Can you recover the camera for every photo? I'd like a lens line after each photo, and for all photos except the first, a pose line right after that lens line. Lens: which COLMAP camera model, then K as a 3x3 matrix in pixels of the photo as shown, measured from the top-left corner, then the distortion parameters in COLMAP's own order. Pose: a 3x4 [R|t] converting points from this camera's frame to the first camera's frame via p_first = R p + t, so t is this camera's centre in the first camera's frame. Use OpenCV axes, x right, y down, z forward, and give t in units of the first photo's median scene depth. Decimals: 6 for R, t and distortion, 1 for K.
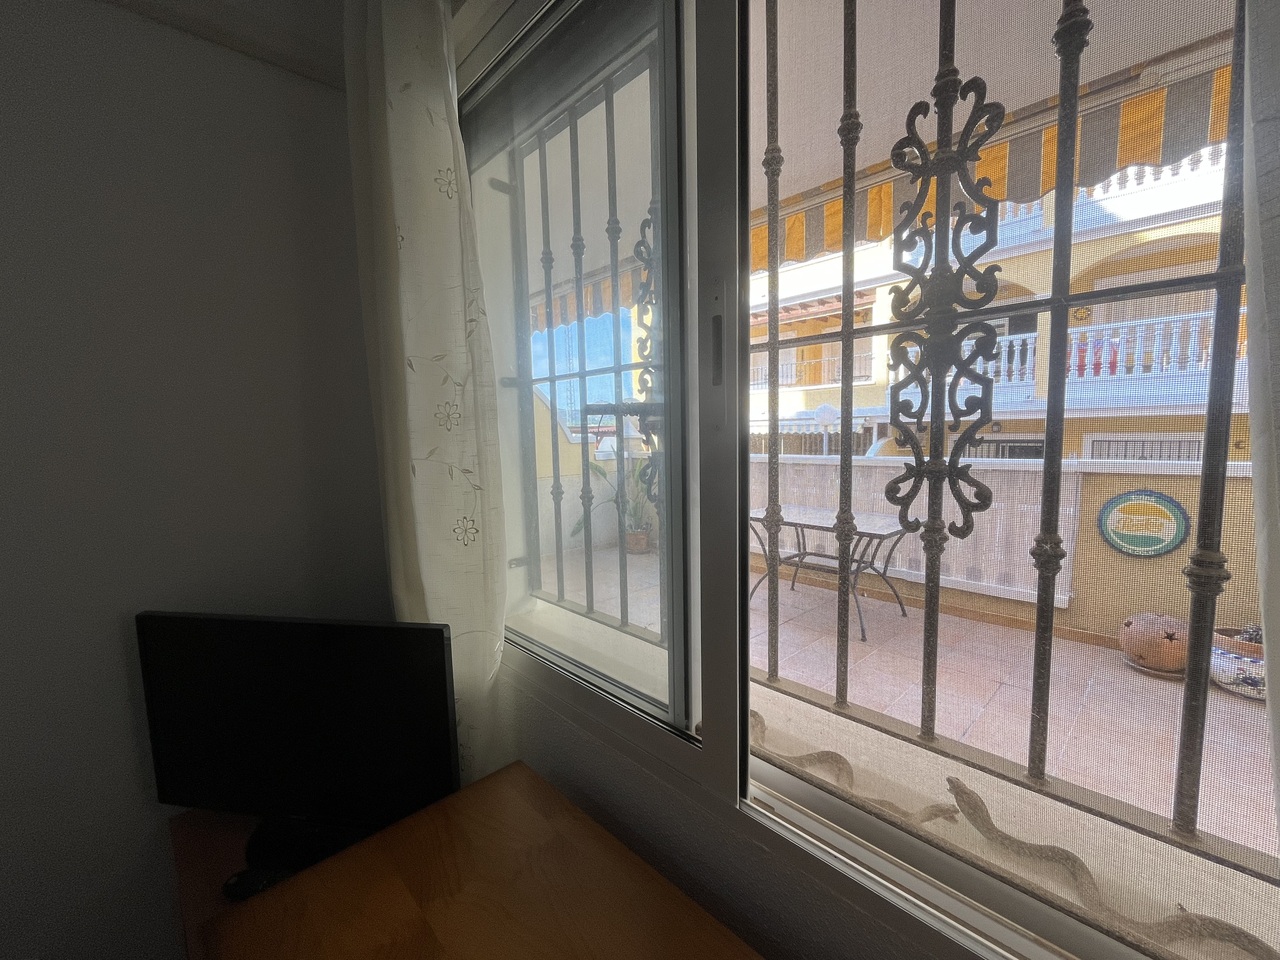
lens RADIAL K [[523.0, 0, 636.9], [0, 523.0, 479.7], [0, 0, 1]] dist [-0.003695, 0.000176]
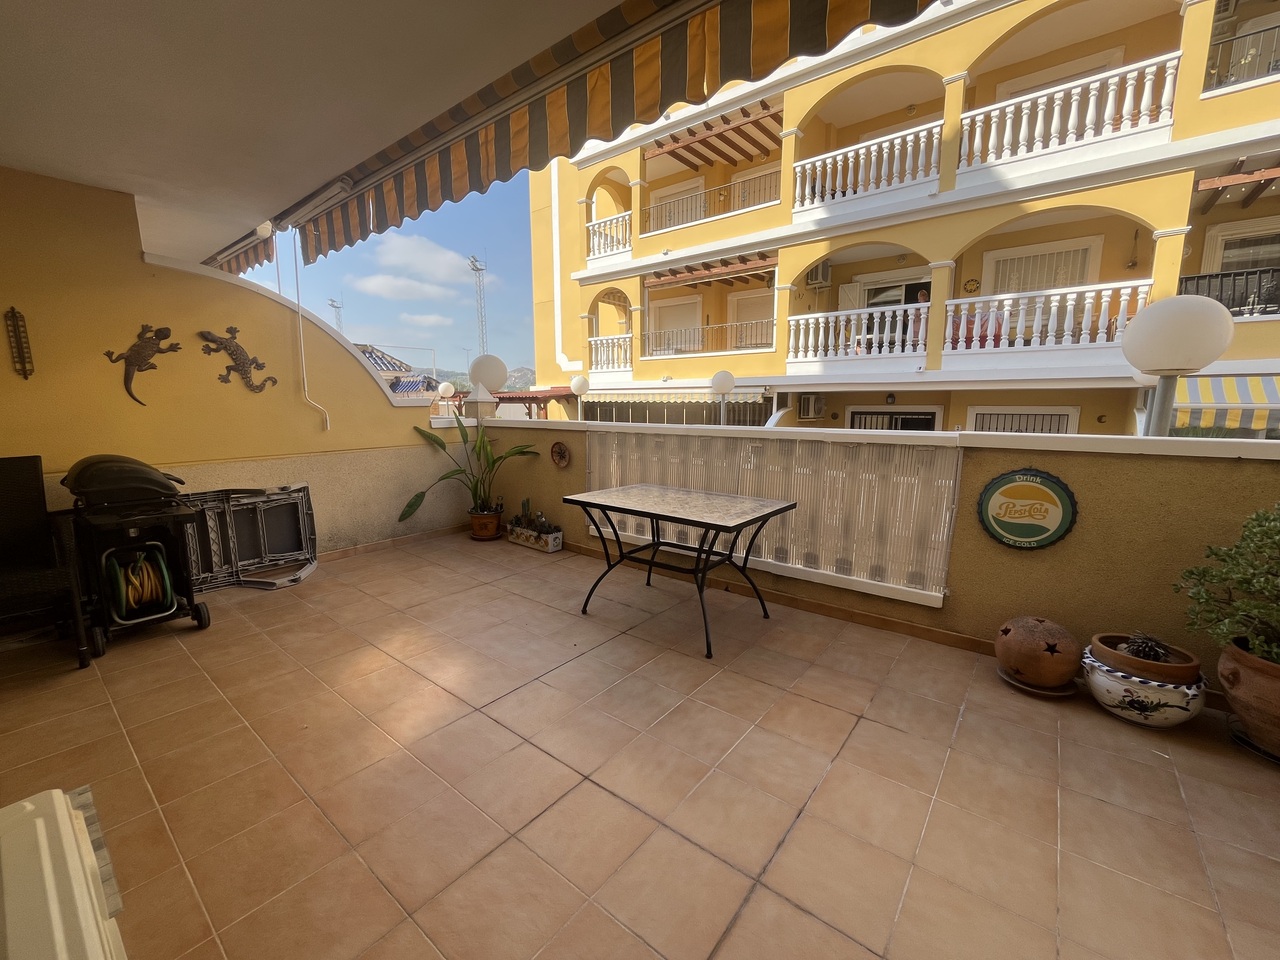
lens RADIAL K [[523.0, 0, 636.9], [0, 523.0, 479.7], [0, 0, 1]] dist [-0.003695, 0.000176]
pose [[0.989534, -0.005295, 0.144202, 0.168230], [-0.003095, 0.998318, 0.057897, -0.006912], [-0.144266, -0.057738, 0.987853, 0.192669]]
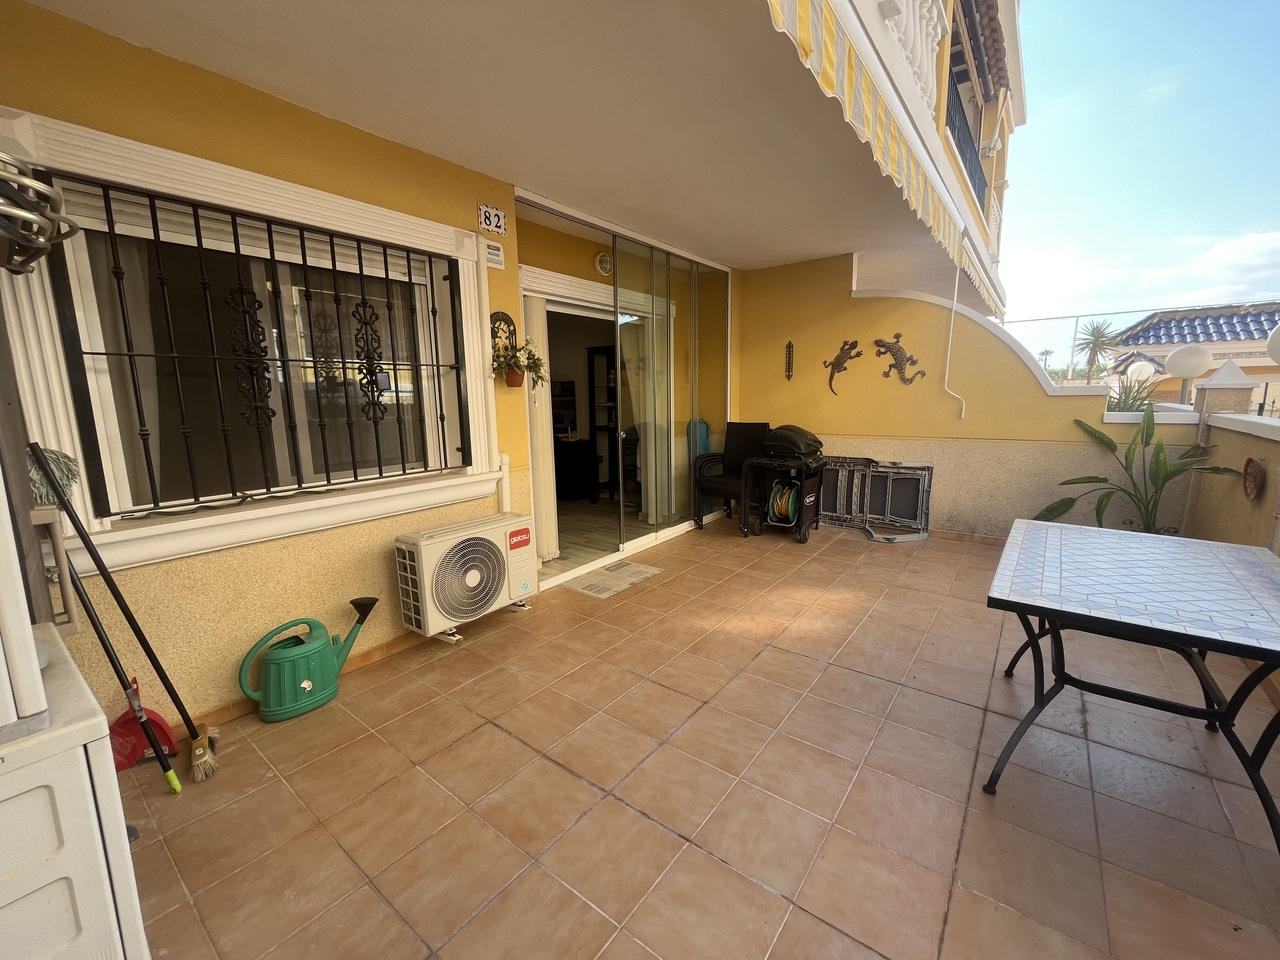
lens RADIAL K [[523.0, 0, 636.9], [0, 523.0, 479.7], [0, 0, 1]] dist [-0.003695, 0.000176]
pose [[0.157781, 0.175092, -0.971827, 0.659313], [-0.074142, 0.983477, 0.165154, -0.044005], [0.984687, 0.045995, 0.168156, 0.441757]]
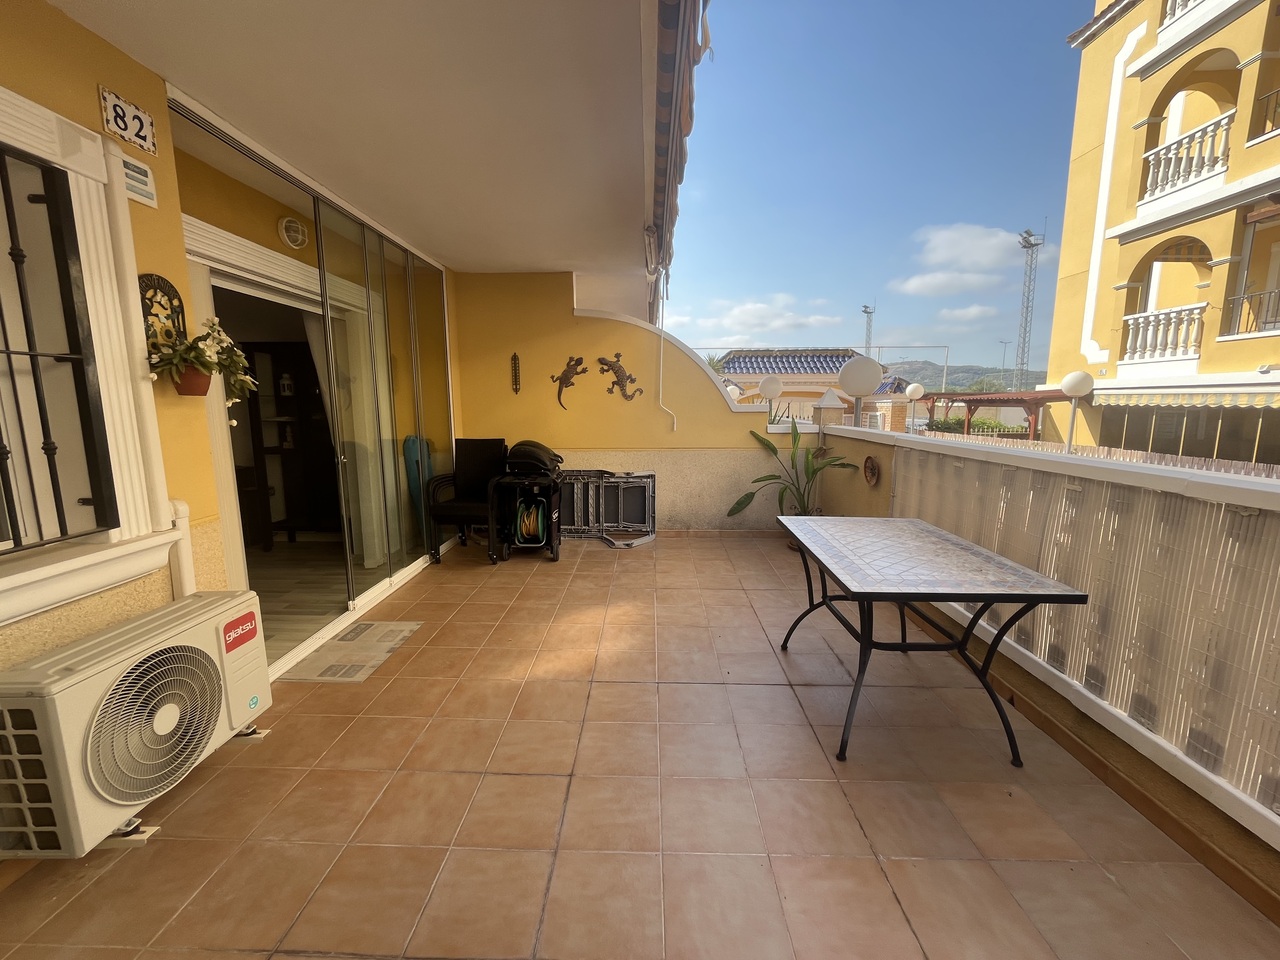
lens RADIAL K [[523.0, 0, 636.9], [0, 523.0, 479.7], [0, 0, 1]] dist [-0.003695, 0.000176]
pose [[0.711538, 0.119781, -0.692362, 0.512317], [-0.074589, 0.992671, 0.095080, -0.037135], [0.698677, -0.016011, 0.715258, 0.331699]]
